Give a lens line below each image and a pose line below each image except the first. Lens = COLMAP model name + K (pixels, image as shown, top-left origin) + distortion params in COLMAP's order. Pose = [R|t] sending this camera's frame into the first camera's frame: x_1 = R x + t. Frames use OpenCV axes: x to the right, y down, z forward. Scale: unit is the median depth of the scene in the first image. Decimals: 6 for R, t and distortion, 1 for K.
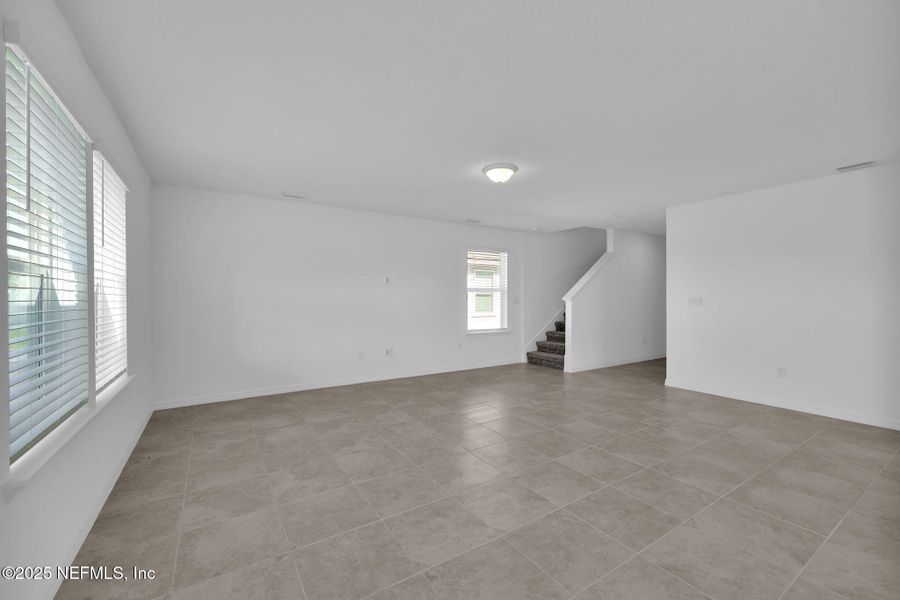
lens RADIAL K [[367.3, 0, 451.6], [0, 367.3, 298.2], [0, 0, 1]] dist [0.001521, 0.000022]
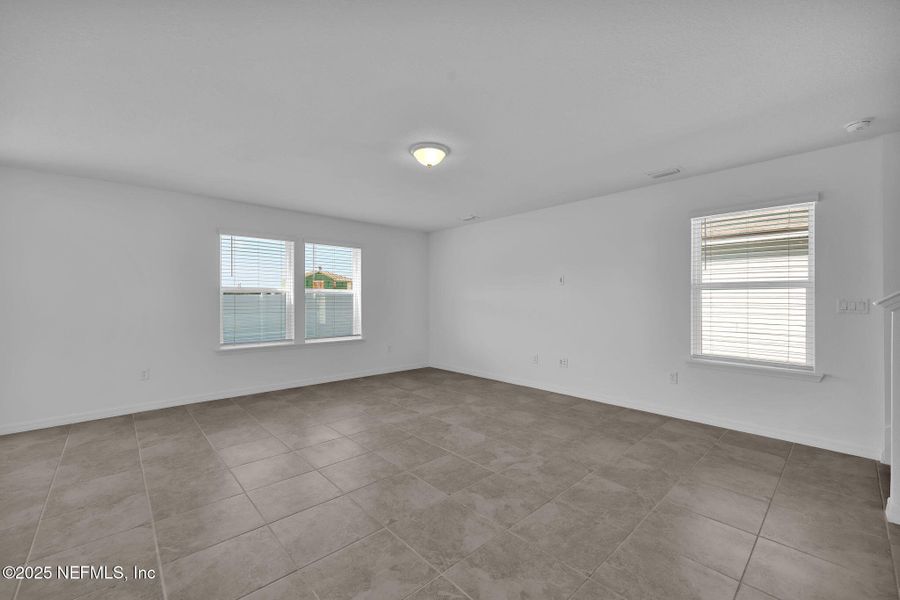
lens RADIAL K [[367.3, 0, 453.3], [0, 367.3, 301.4], [0, 0, 1]] dist [0.001521, 0.000022]
pose [[0.173541, 0.002898, -0.984822, 0.954253], [0.001401, 0.999994, 0.003189, -0.002689], [0.984826, -0.001933, 0.173536, 0.882265]]
